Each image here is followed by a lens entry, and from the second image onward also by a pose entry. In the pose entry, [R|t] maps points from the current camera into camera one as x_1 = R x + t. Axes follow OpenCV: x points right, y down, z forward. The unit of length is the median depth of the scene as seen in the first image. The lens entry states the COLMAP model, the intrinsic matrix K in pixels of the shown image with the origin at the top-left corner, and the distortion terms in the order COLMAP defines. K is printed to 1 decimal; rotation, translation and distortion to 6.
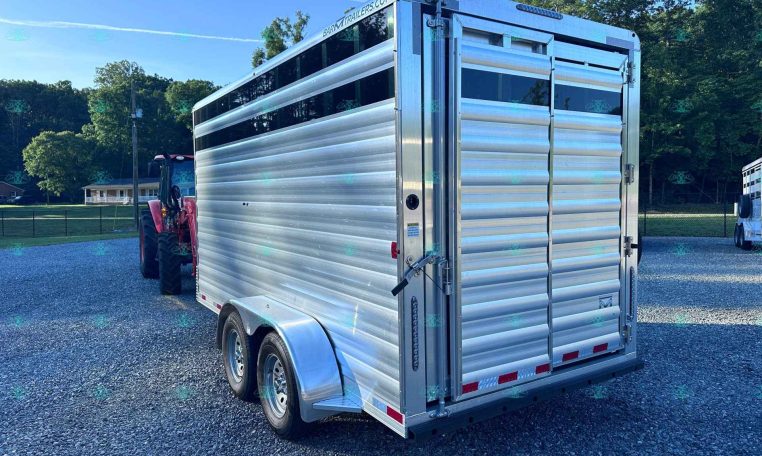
lens RADIAL K [[549.7, 0, 379.4], [0, 549.7, 224.7], [0, 0, 1]] dist [0.033832, -0.041982]
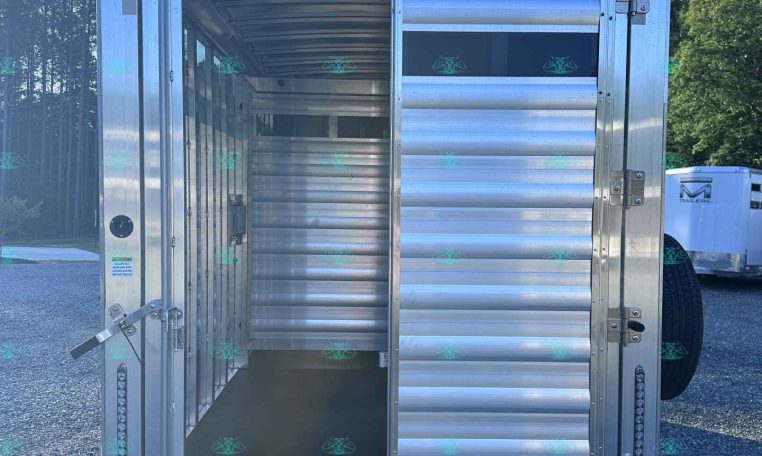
lens RADIAL K [[600.8, 0, 381.0], [0, 600.8, 239.3], [0, 0, 1]] dist [0.013496, 0.001150]
pose [[0.851212, 0.039343, -0.523345, 0.562647], [-0.049440, 0.998763, -0.005330, -0.029104], [0.522488, 0.030411, 0.852104, 0.402043]]
